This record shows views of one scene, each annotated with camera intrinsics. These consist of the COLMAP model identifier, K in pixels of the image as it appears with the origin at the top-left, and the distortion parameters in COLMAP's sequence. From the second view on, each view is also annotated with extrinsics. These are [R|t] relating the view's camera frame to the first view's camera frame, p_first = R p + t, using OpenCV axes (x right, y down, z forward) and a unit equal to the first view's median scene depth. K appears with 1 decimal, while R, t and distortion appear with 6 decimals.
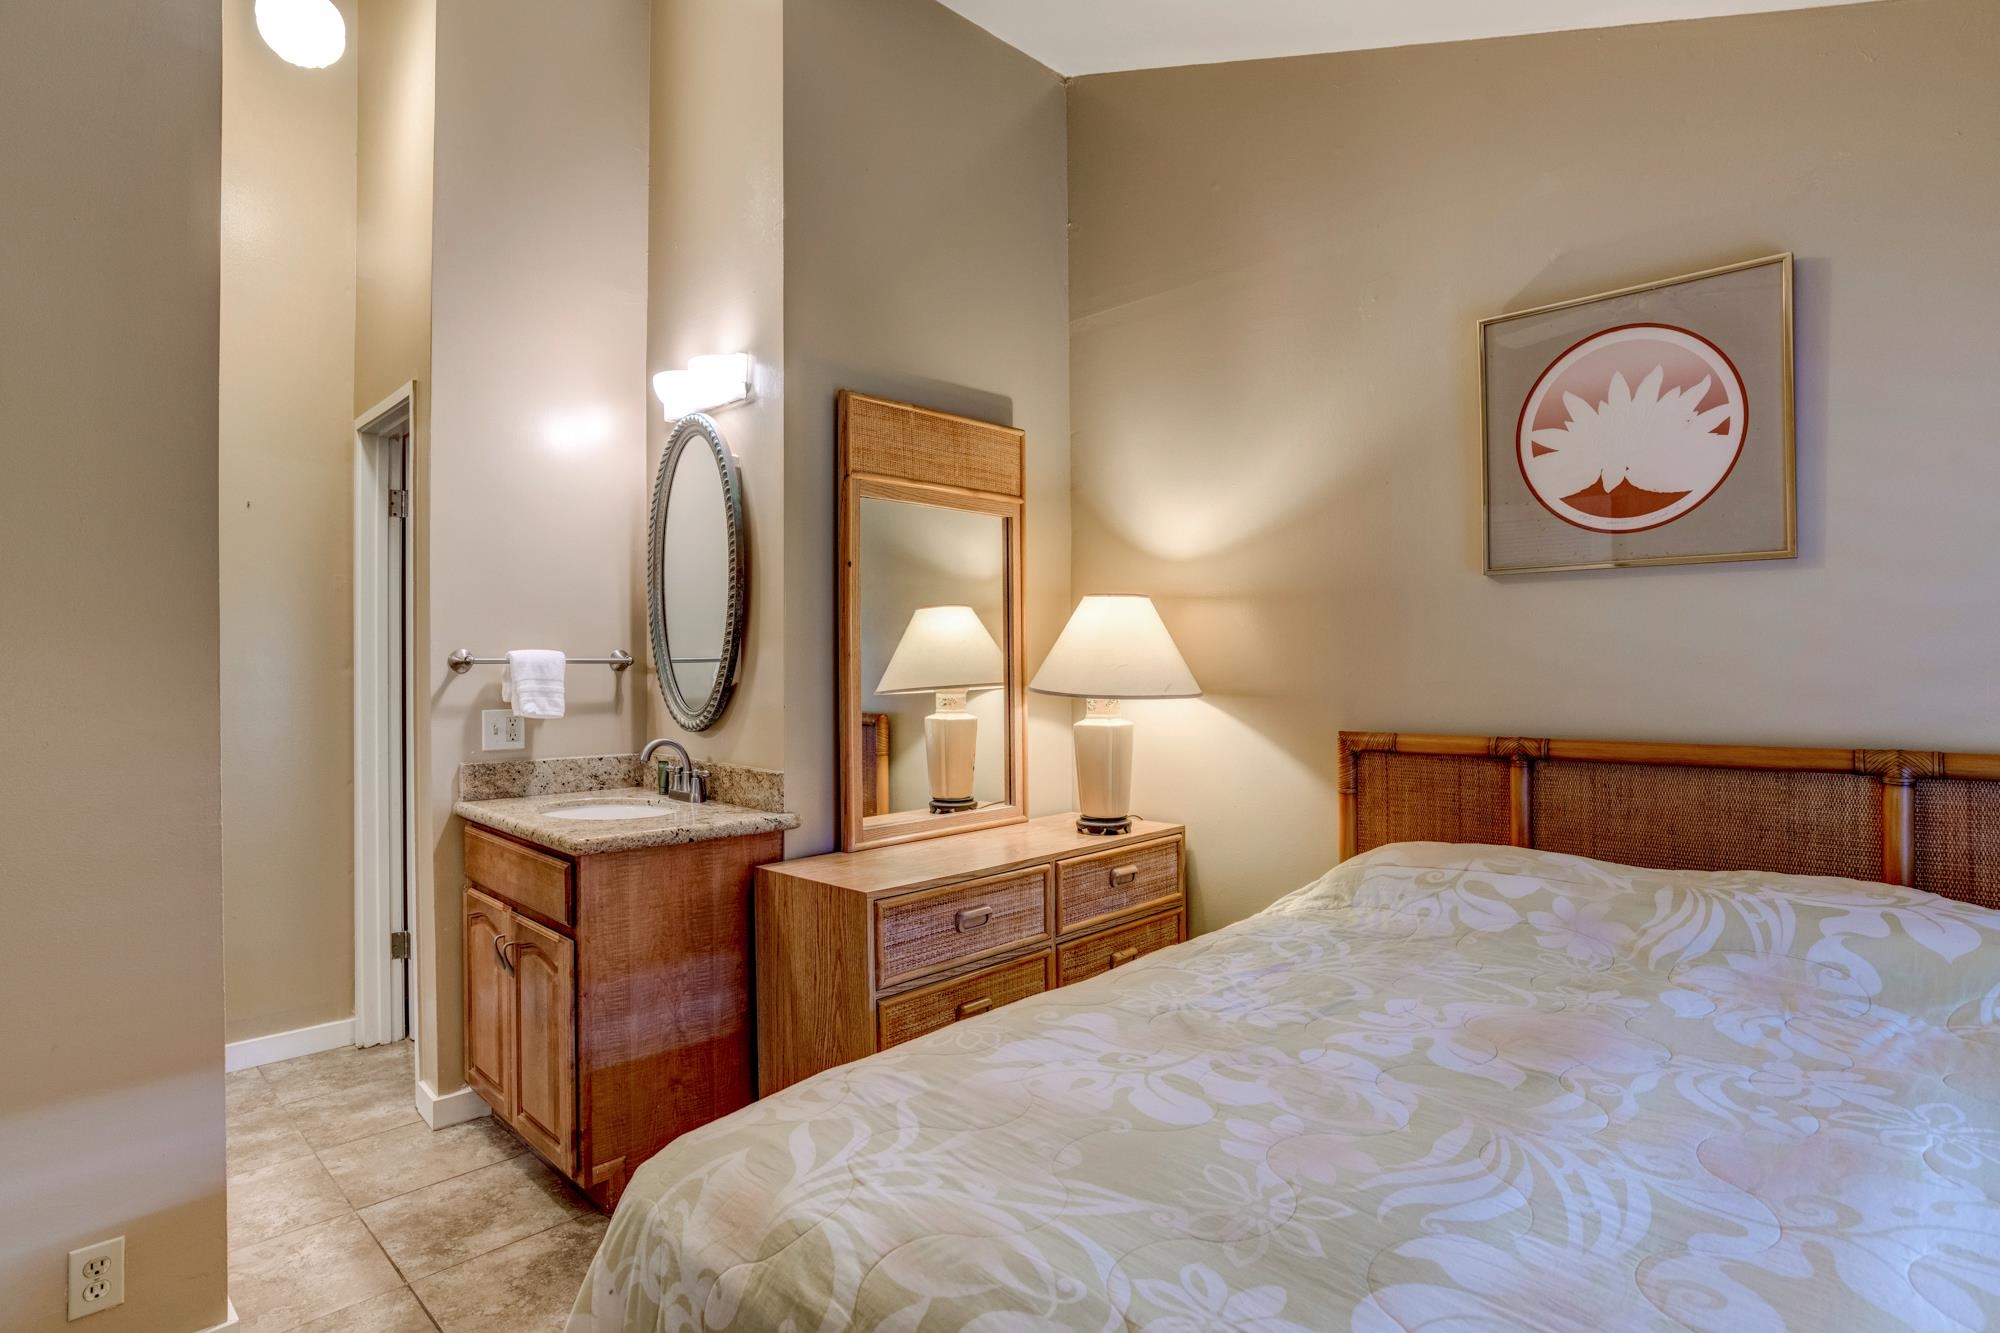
lens RADIAL K [[1020.2, 0, 1001.1], [0, 1020.2, 655.7], [0, 0, 1]] dist [-0.046894, 0.018376]
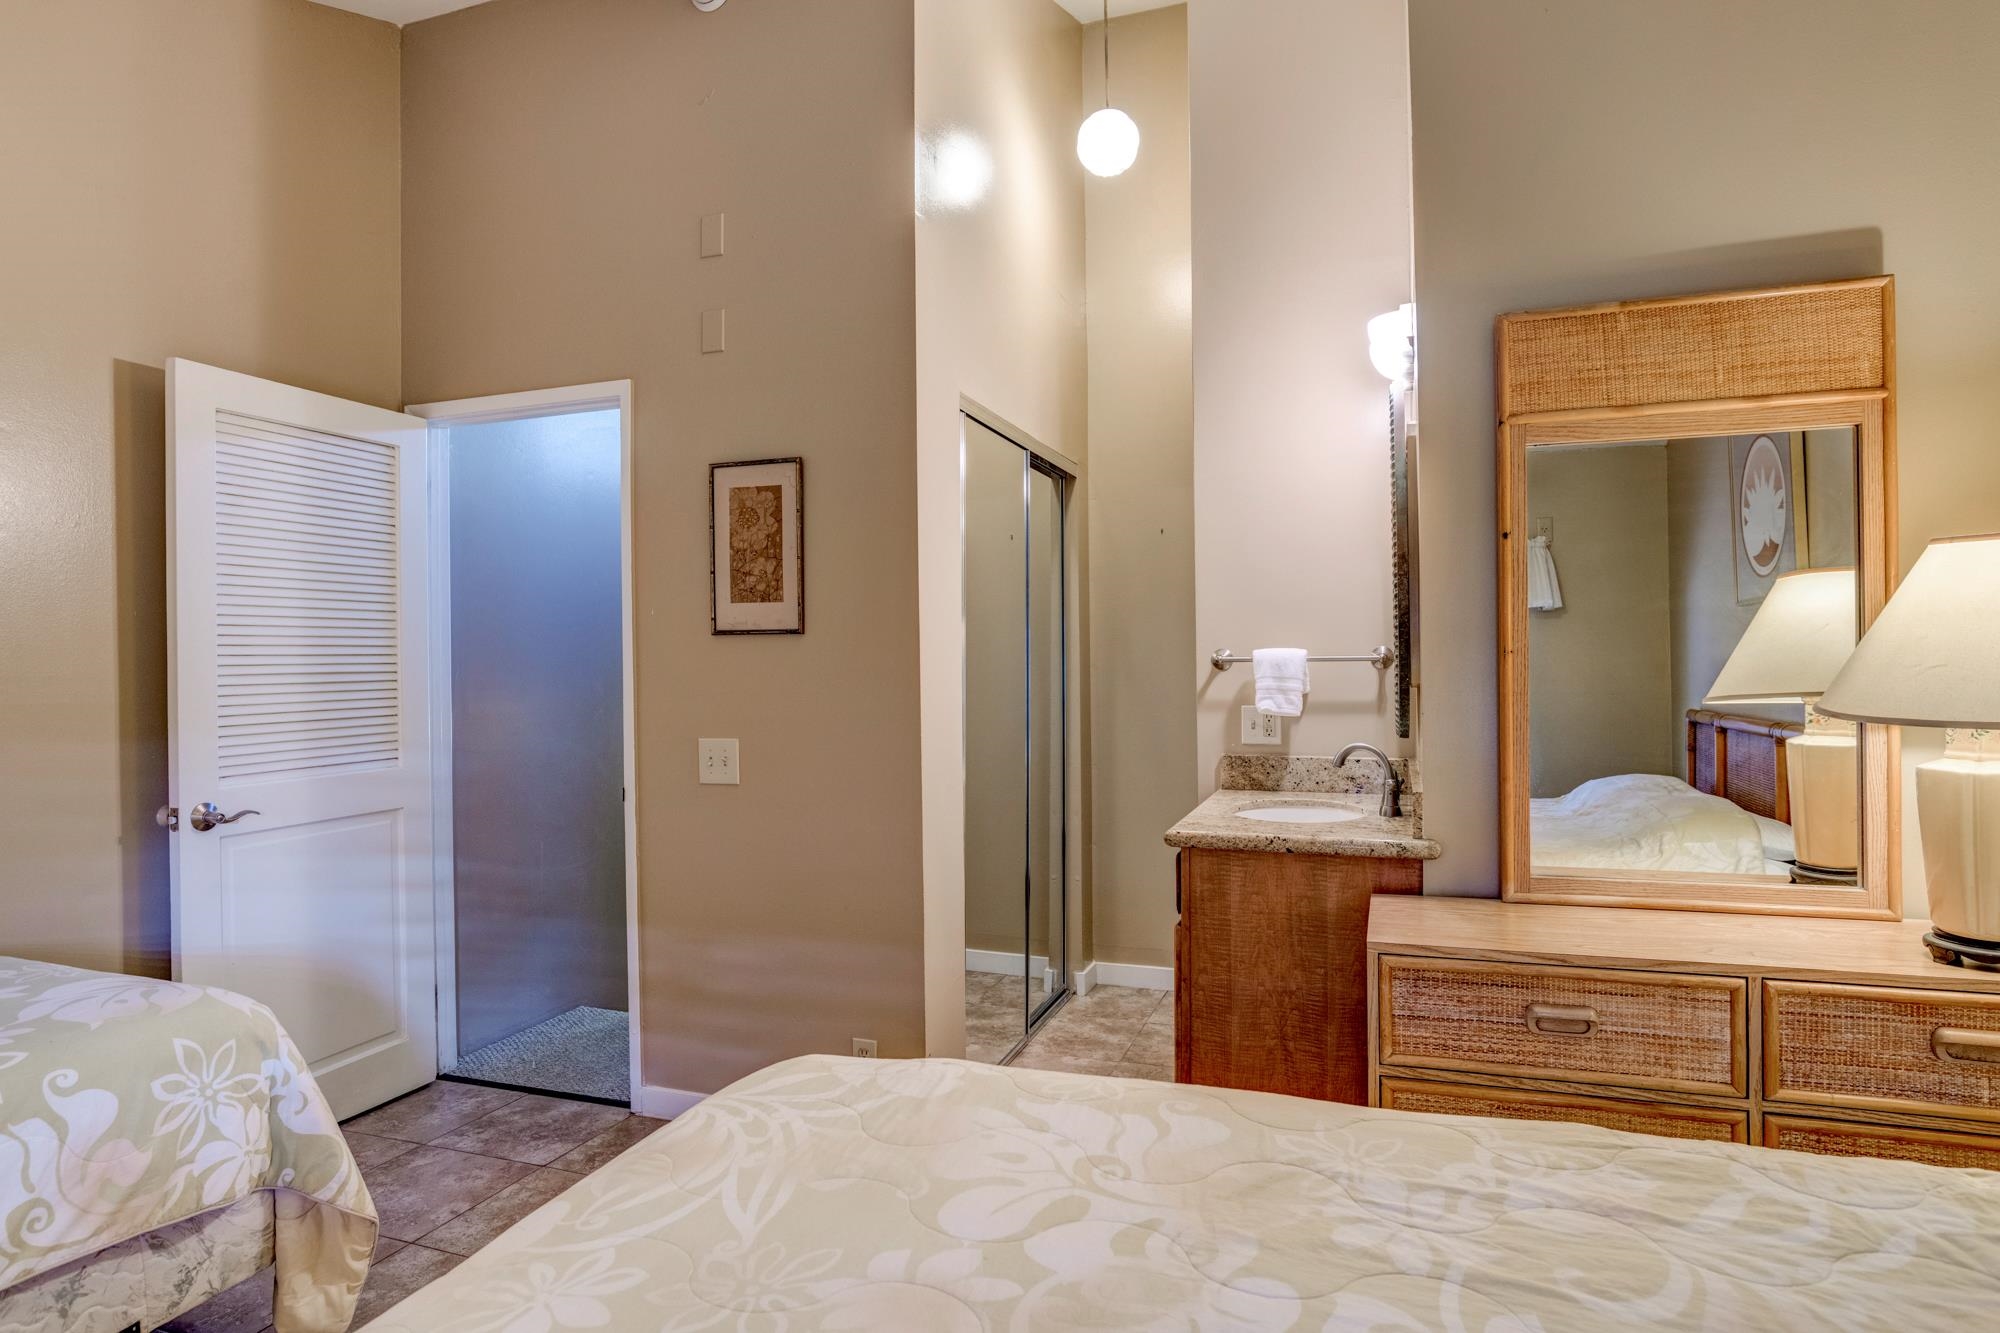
lens RADIAL K [[1095.8, 0, 999.1], [0, 1095.8, 657.6], [0, 0, 1]] dist [-0.040311, 0.013528]
pose [[0.417166, -0.003215, -0.908825, 0.493515], [0.015185, 0.999879, 0.003432, -0.005423], [0.908703, -0.015232, 0.417164, 0.324390]]
